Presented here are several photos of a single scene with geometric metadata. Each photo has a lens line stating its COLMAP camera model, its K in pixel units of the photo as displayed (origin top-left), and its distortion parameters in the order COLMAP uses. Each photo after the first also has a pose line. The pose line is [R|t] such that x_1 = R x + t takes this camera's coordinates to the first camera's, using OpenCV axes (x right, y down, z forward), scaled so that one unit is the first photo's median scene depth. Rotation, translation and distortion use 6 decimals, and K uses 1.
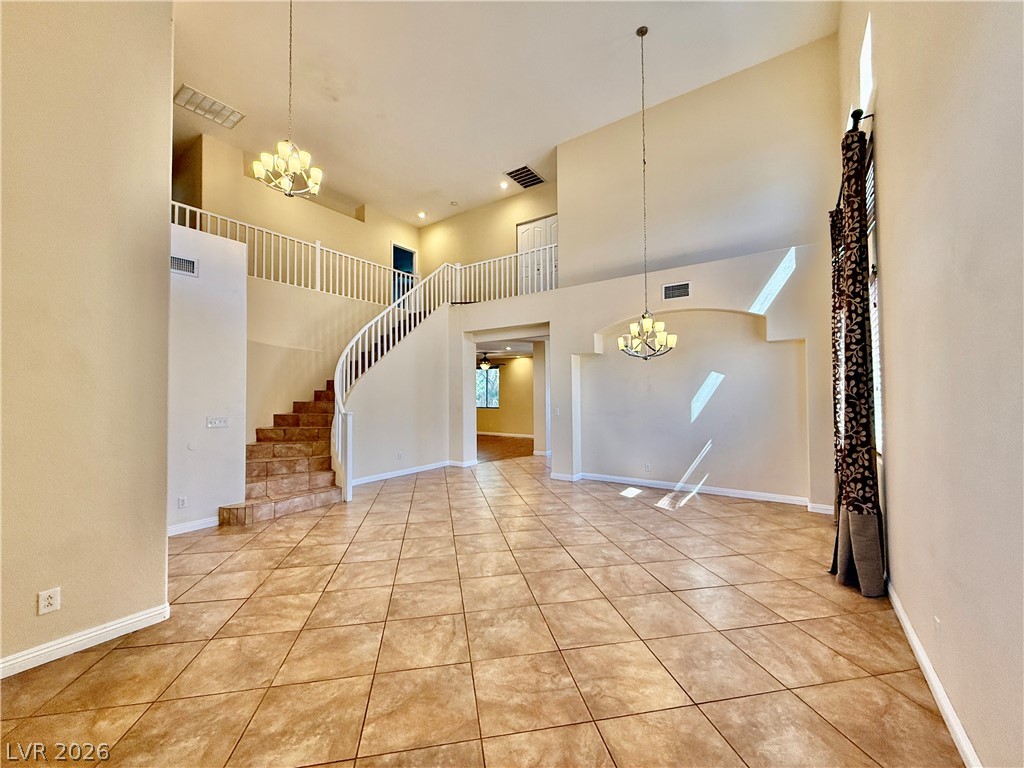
lens RADIAL K [[408.3, 0, 508.7], [0, 408.3, 384.0], [0, 0, 1]] dist [-0.000177, -0.000151]
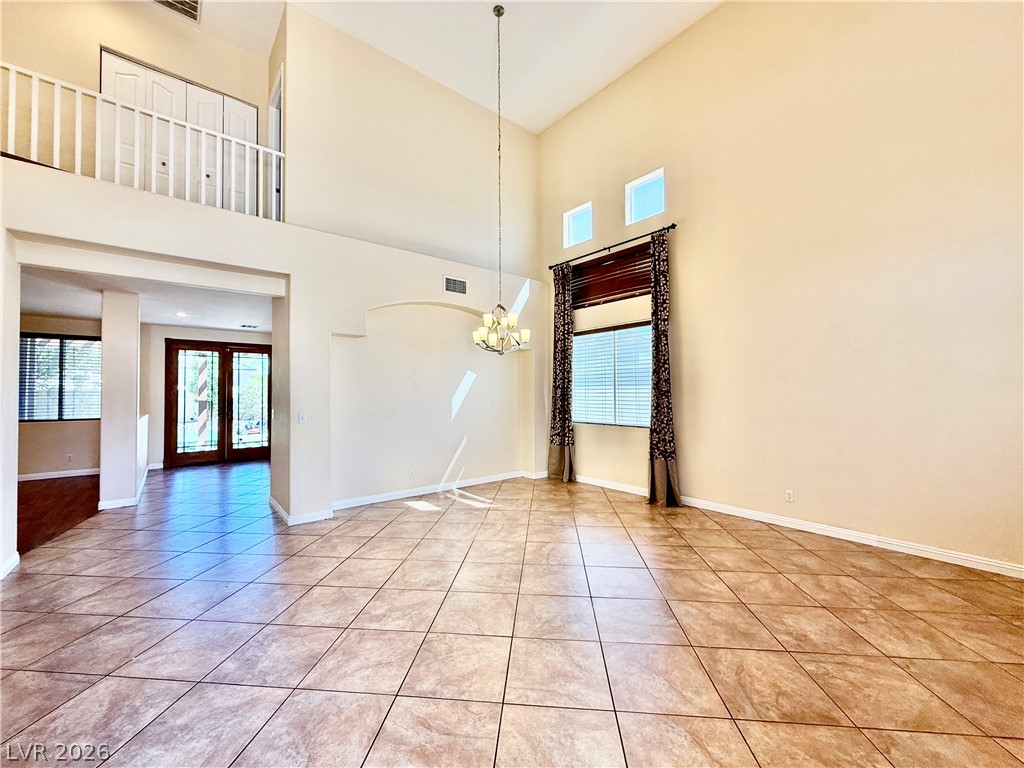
lens RADIAL K [[408.3, 0, 508.7], [0, 408.3, 384.0], [0, 0, 1]] dist [-0.000177, -0.000151]
pose [[0.267119, 0.024633, 0.963349, -0.657660], [-0.021731, 0.999573, -0.019534, 0.031391], [-0.963418, -0.015716, 0.267541, 0.822810]]
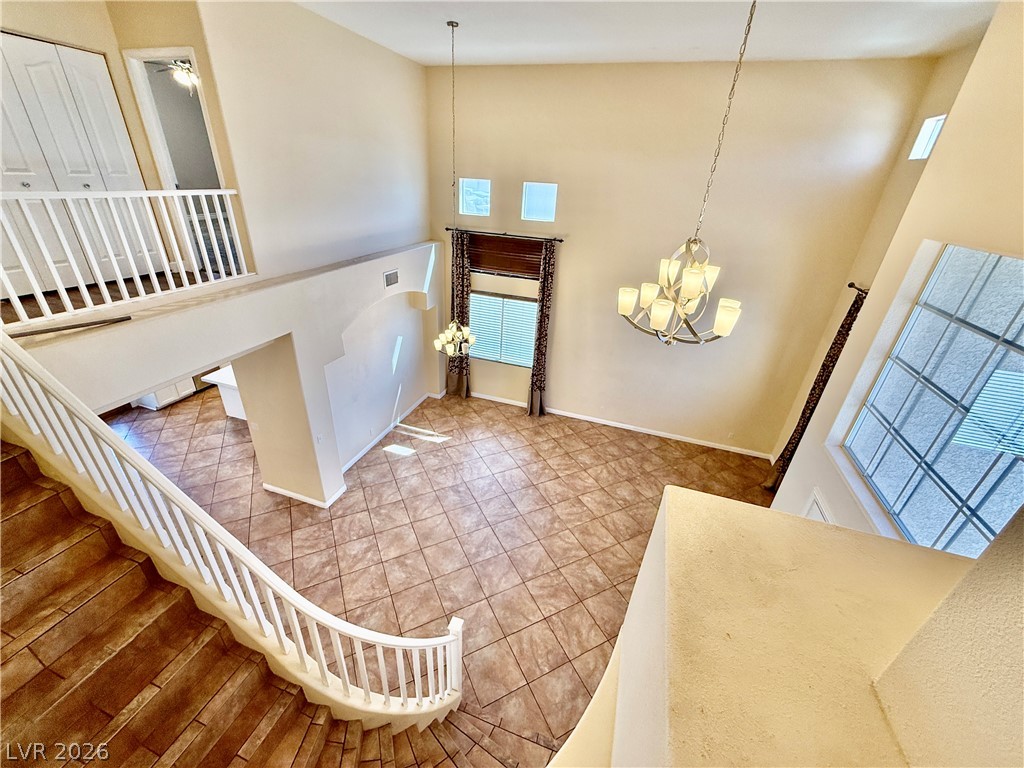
lens RADIAL K [[408.3, 0, 508.7], [0, 408.3, 384.0], [0, 0, 1]] dist [-0.000177, -0.000151]
pose [[-0.285327, -0.443482, 0.849654, -0.976383], [-0.074308, 0.894074, 0.441713, -0.646500], [-0.955545, 0.062897, -0.288058, 1.387594]]
